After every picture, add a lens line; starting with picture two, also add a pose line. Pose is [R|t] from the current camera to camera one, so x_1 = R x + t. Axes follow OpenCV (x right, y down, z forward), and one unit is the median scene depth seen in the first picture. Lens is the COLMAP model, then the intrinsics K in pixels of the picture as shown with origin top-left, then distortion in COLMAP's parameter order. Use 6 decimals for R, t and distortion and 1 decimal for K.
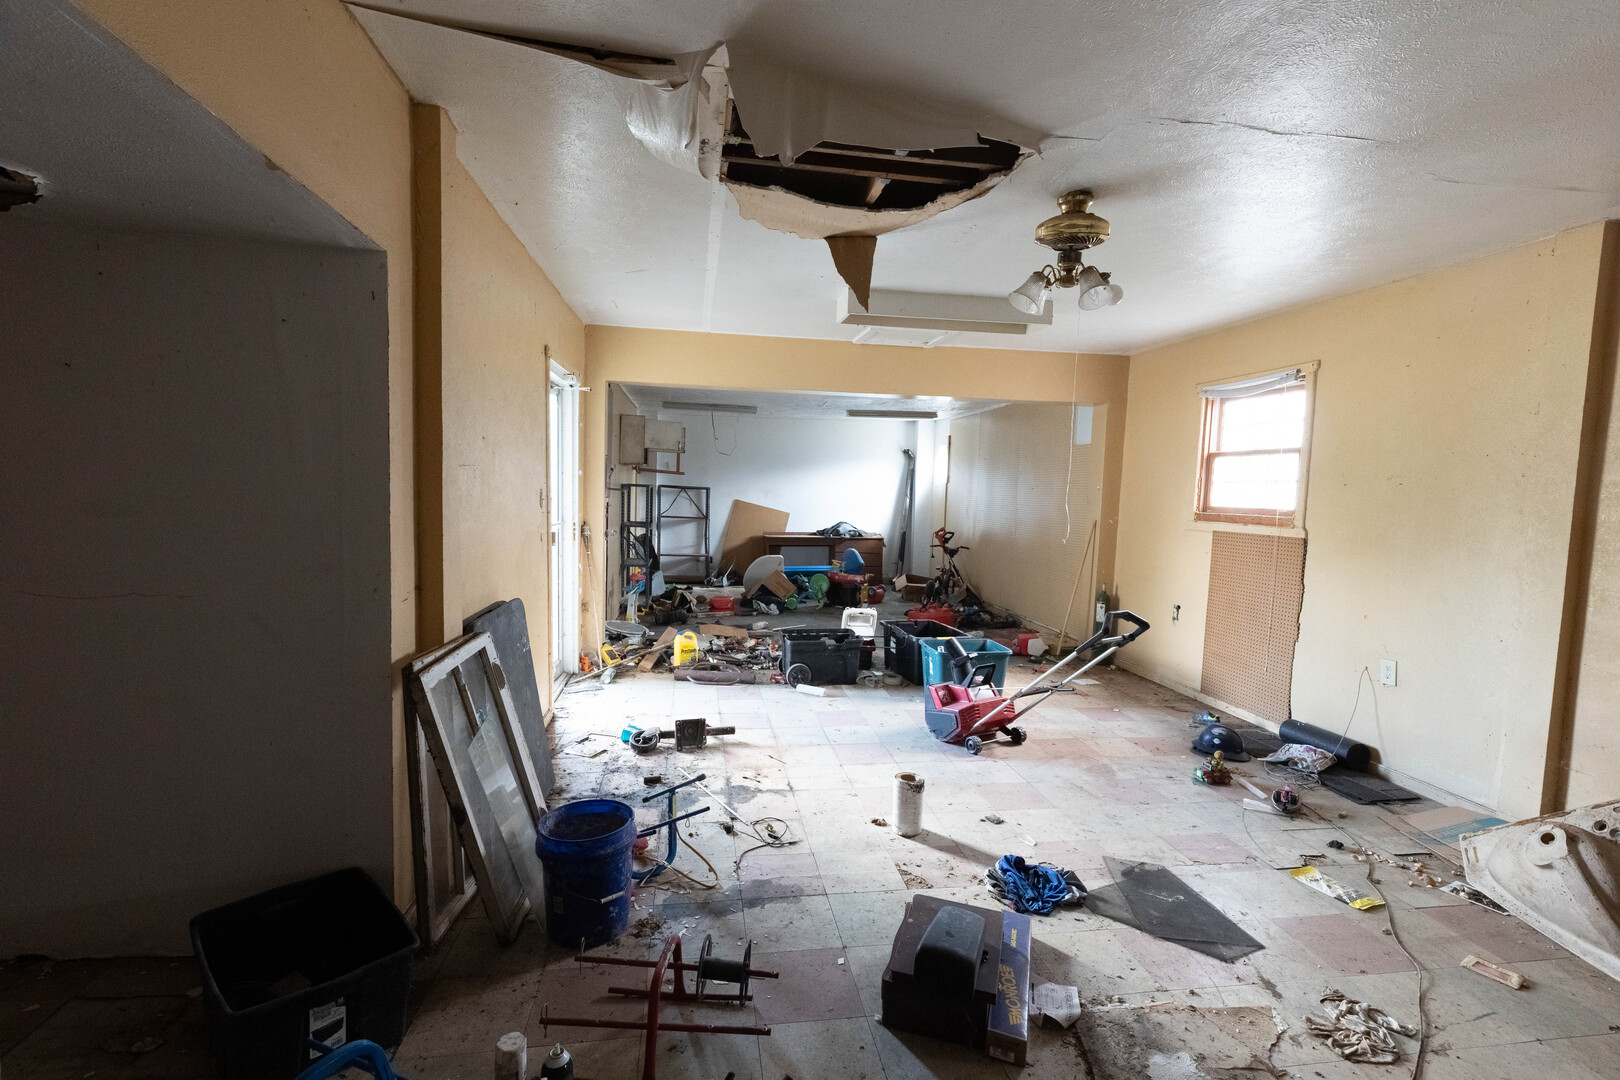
lens RADIAL K [[723.4, 0, 809.0], [0, 723.4, 545.2], [0, 0, 1]] dist [0.004711, -0.000693]
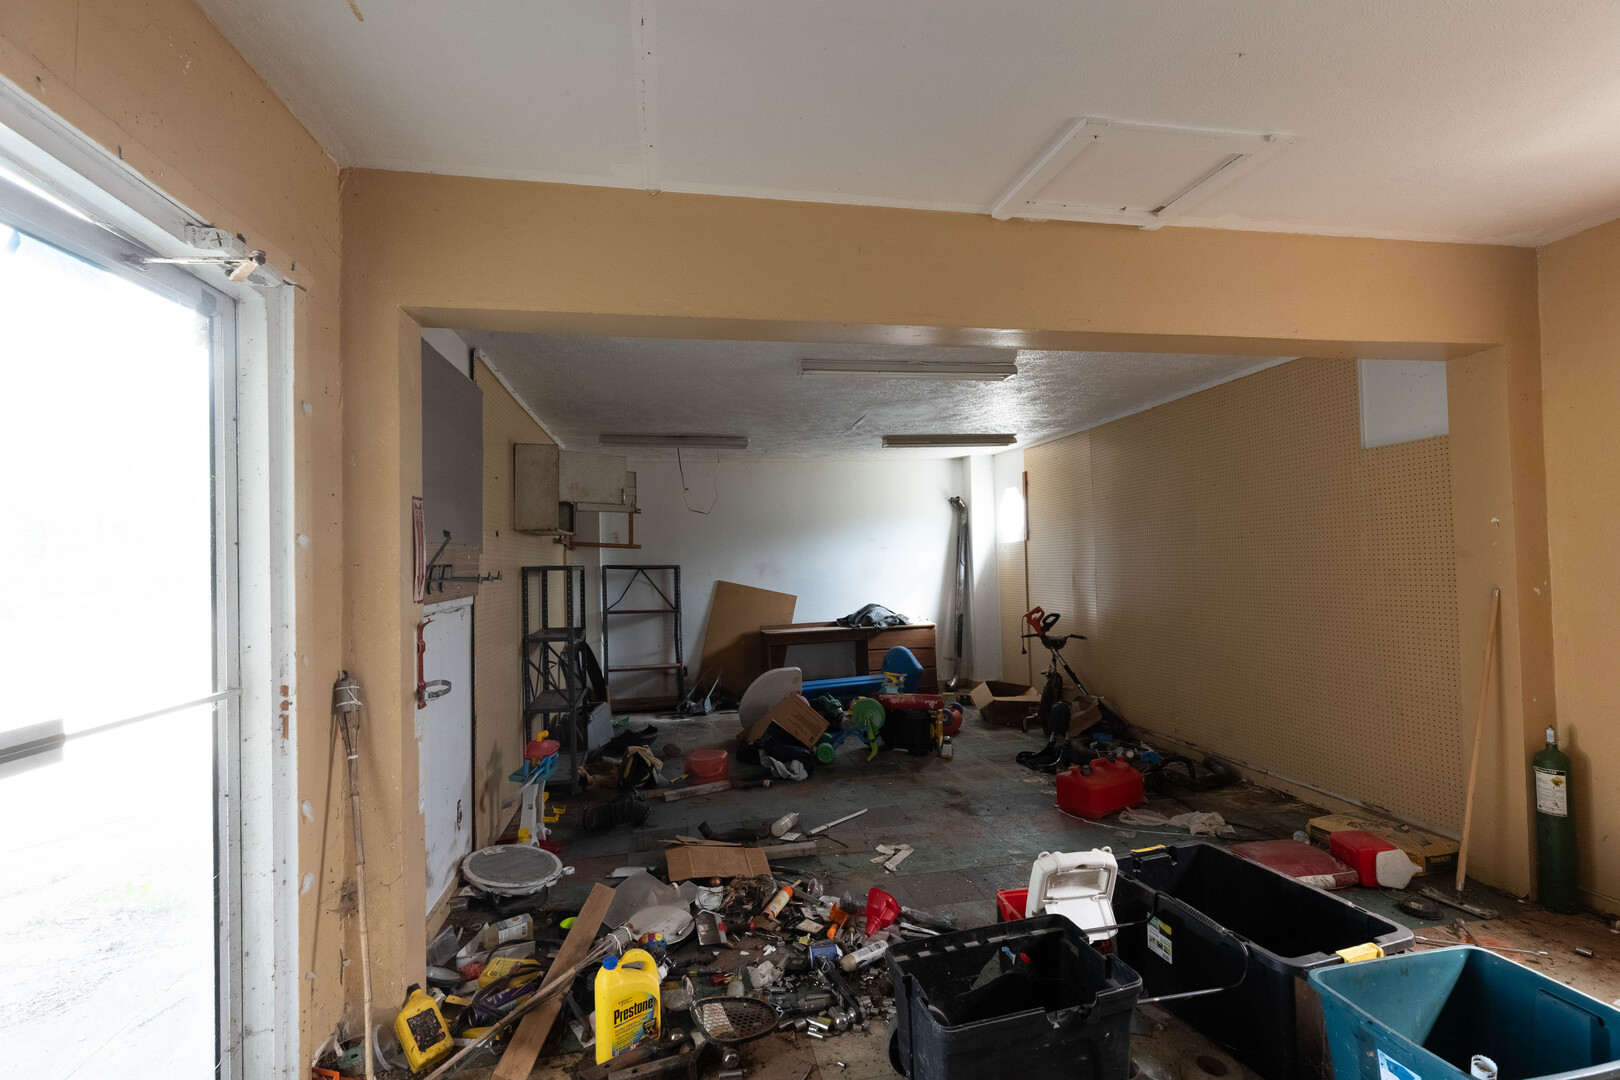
lens RADIAL K [[723.4, 0, 811.2], [0, 723.4, 541.5], [0, 0, 1]] dist [0.004711, -0.000693]
pose [[0.997702, -0.052228, 0.043171, -0.045989], [0.056466, 0.993013, -0.103622, -0.027033], [-0.037457, 0.105822, 0.993679, 0.347397]]
